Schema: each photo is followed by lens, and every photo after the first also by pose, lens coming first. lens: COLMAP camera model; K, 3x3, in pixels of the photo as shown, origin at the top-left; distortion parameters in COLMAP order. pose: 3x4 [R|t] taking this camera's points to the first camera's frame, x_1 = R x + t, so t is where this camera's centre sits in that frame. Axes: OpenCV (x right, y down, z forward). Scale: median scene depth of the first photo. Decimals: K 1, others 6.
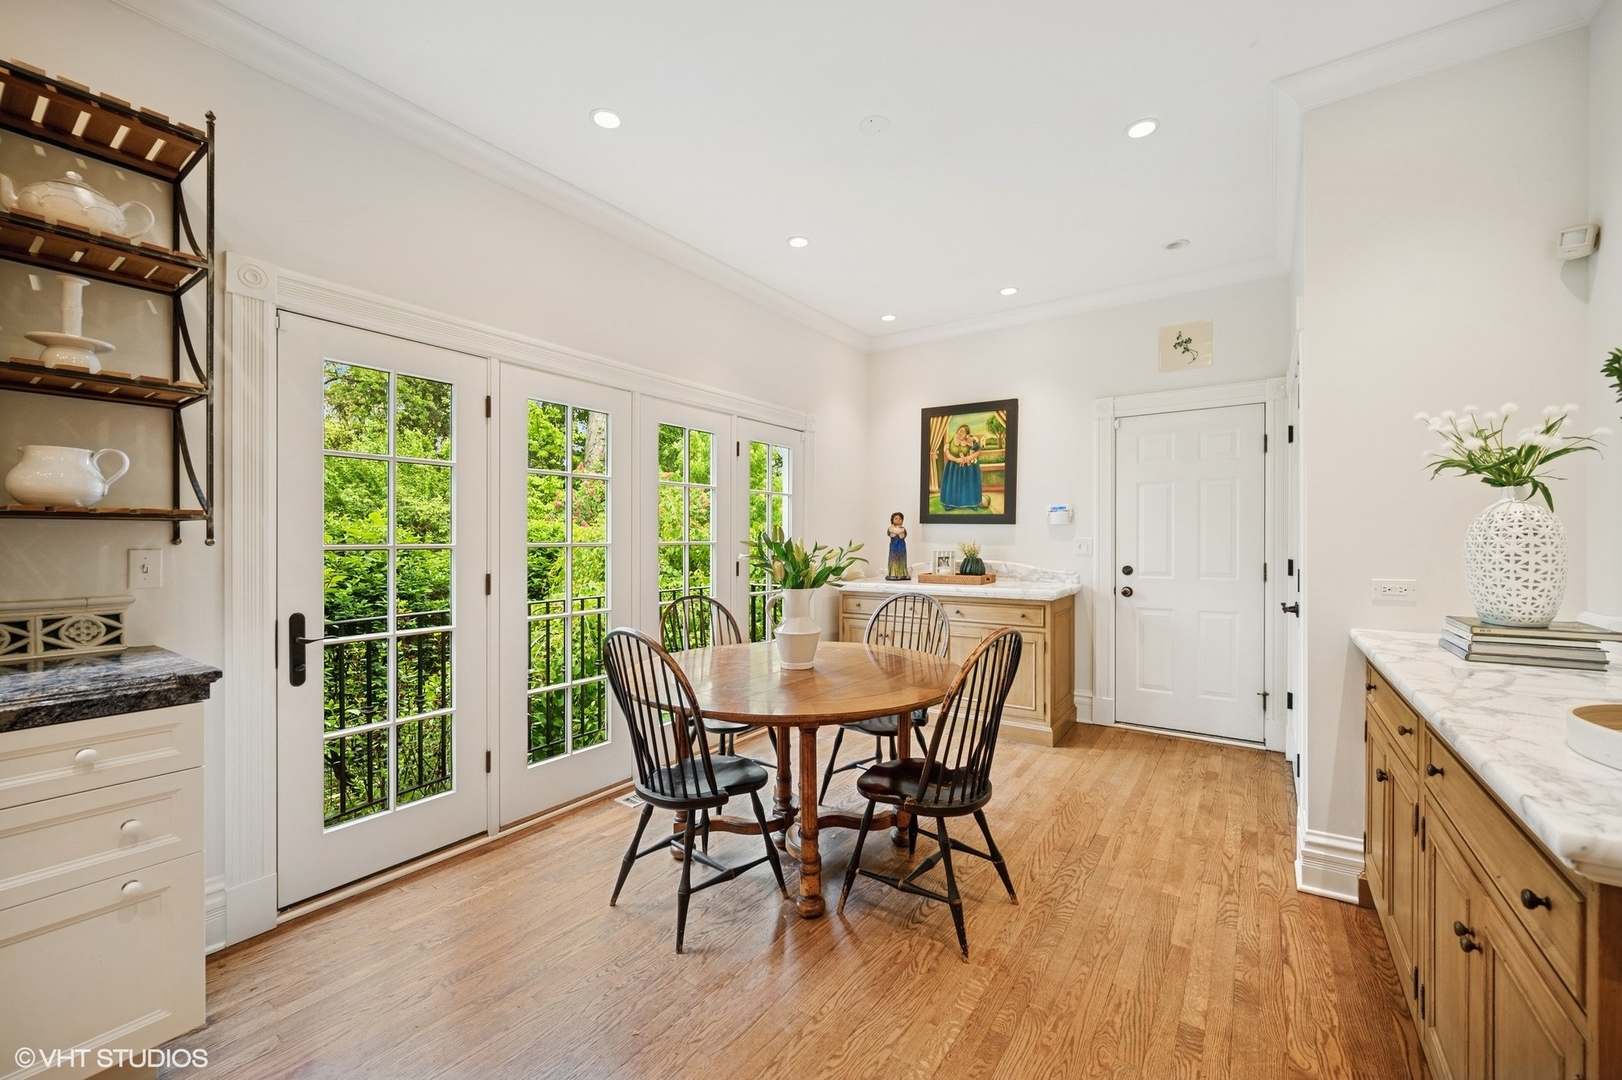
lens RADIAL K [[641.7, 0, 816.1], [0, 641.7, 540.8], [0, 0, 1]] dist [0.000813, -0.000178]
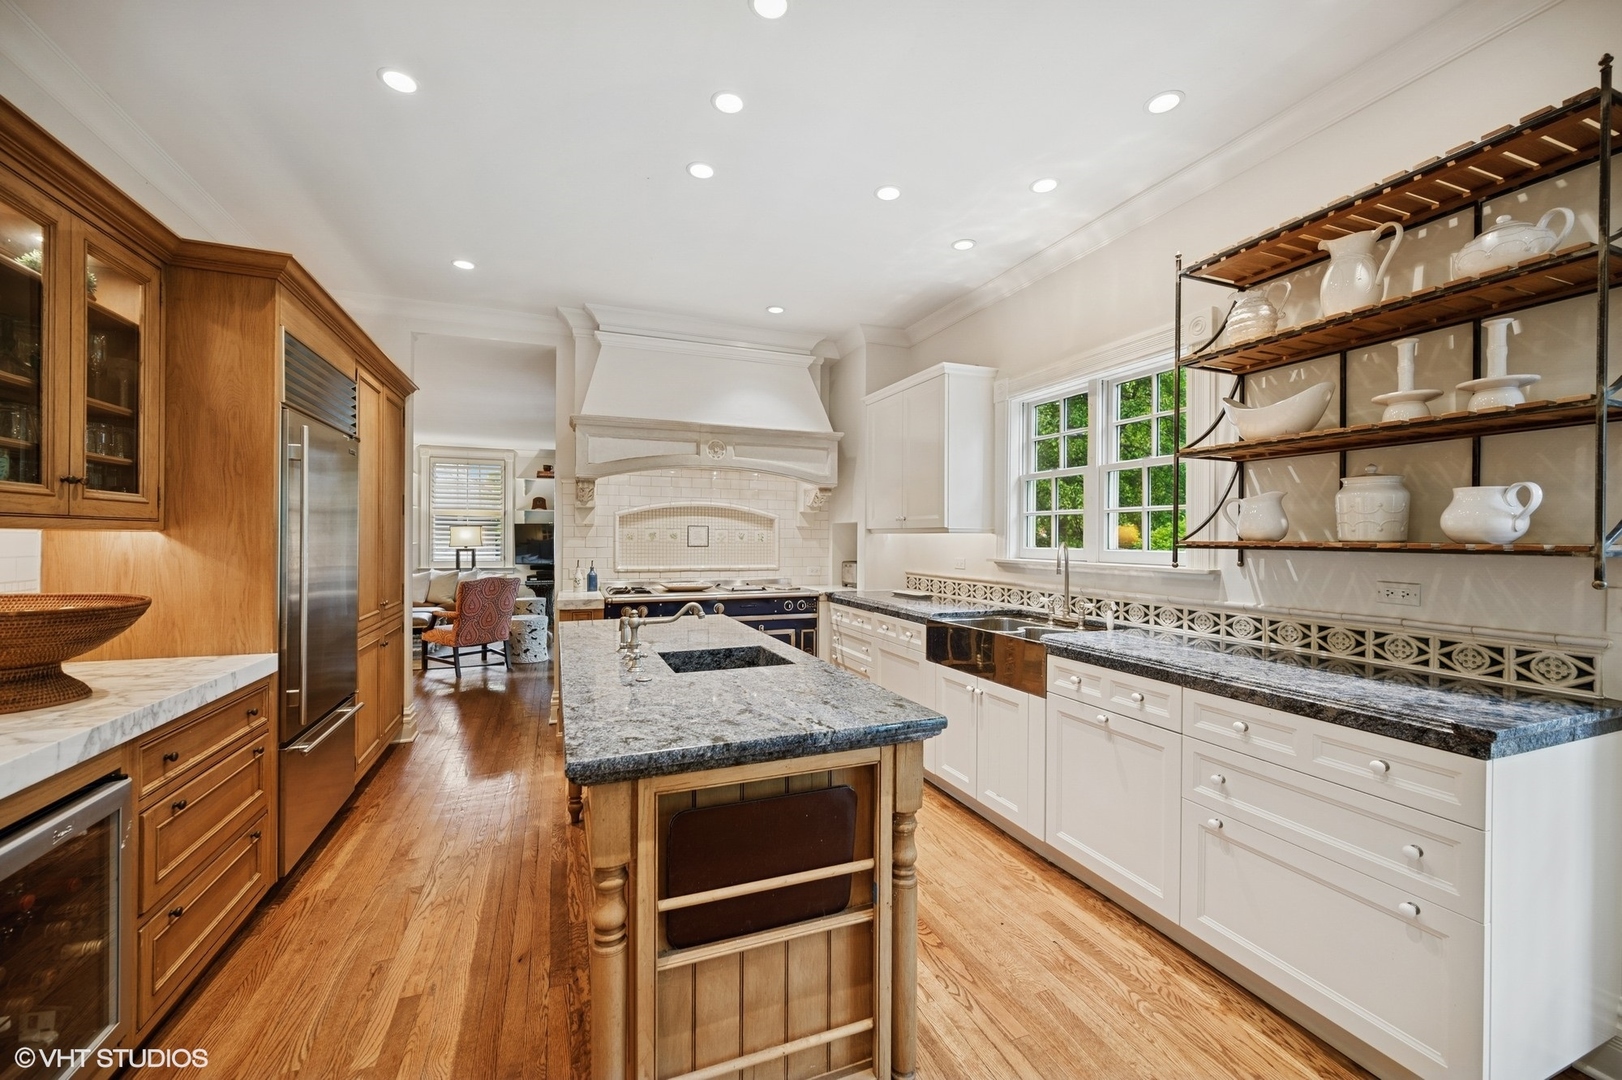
lens RADIAL K [[641.7, 0, 816.2], [0, 641.7, 537.2], [0, 0, 1]] dist [0.000813, -0.000178]
pose [[-0.561718, 0.000386, -0.827329, 0.116436], [-0.006480, 0.999967, 0.004866, -0.022603], [0.827303, 0.008095, -0.561697, 0.254971]]
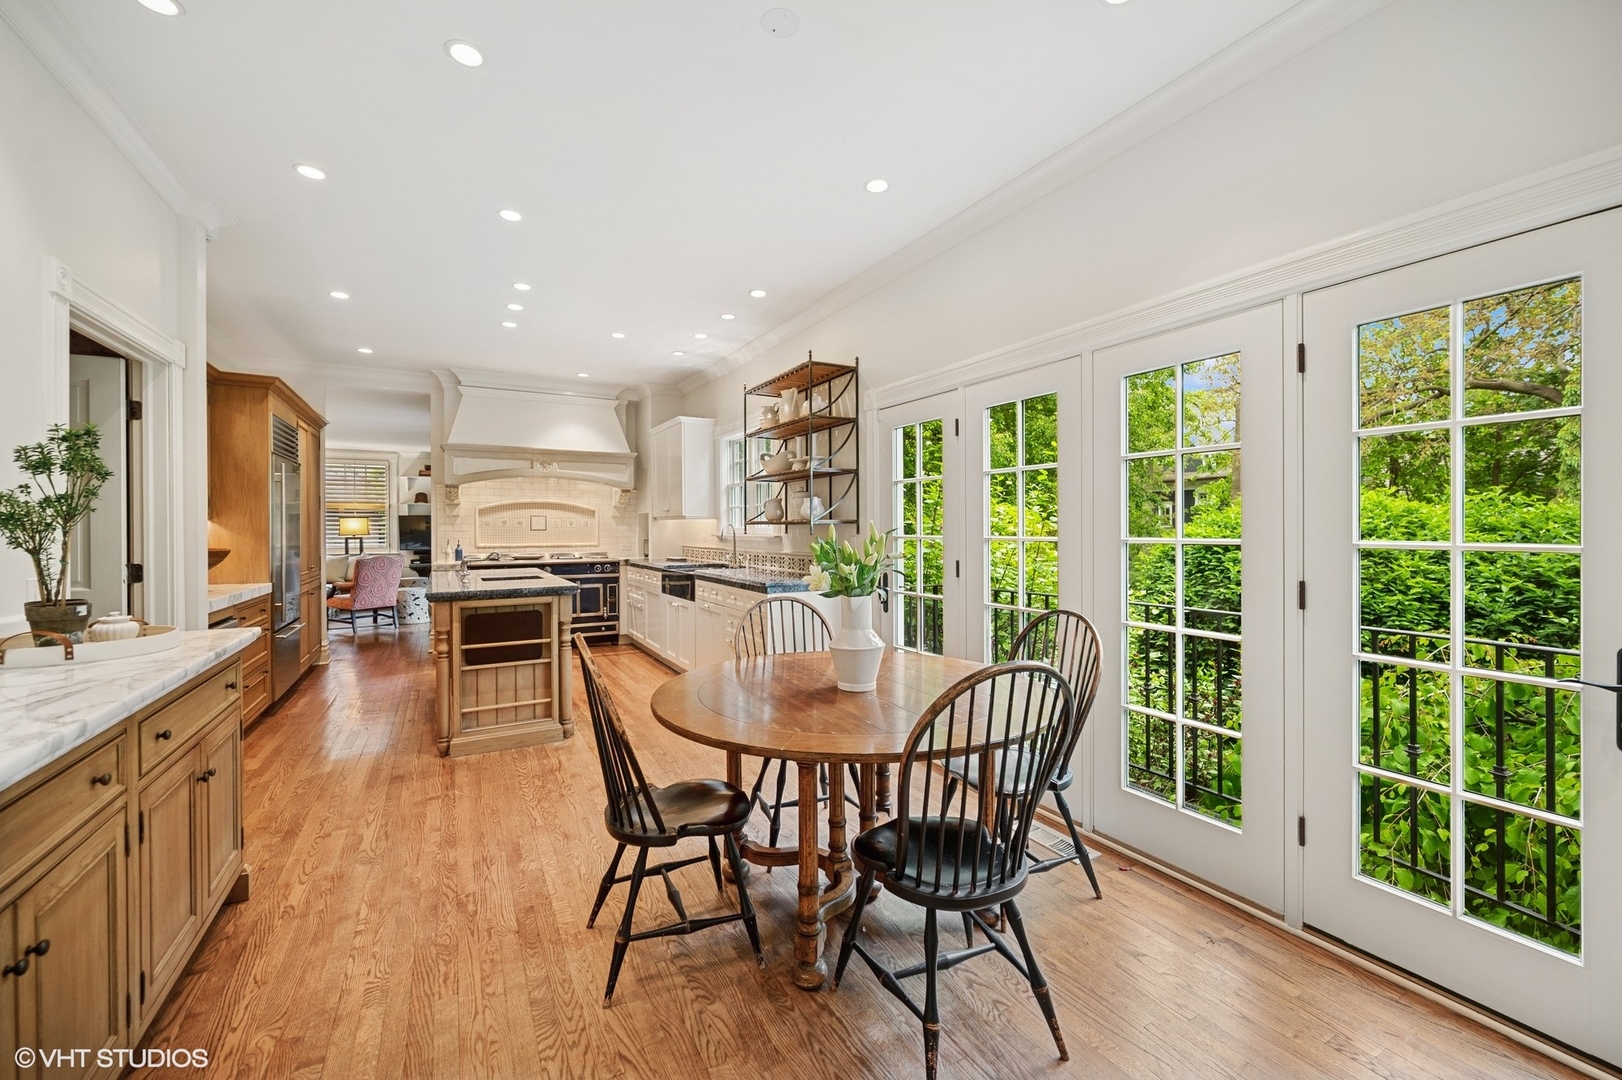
lens RADIAL K [[641.7, 0, 812.4], [0, 641.7, 528.8], [0, 0, 1]] dist [0.000813, -0.000178]
pose [[-0.443296, 0.007219, -0.896346, 0.553120], [0.002098, 0.999973, 0.007016, -0.009961], [0.896373, 0.001230, -0.443299, 0.962241]]
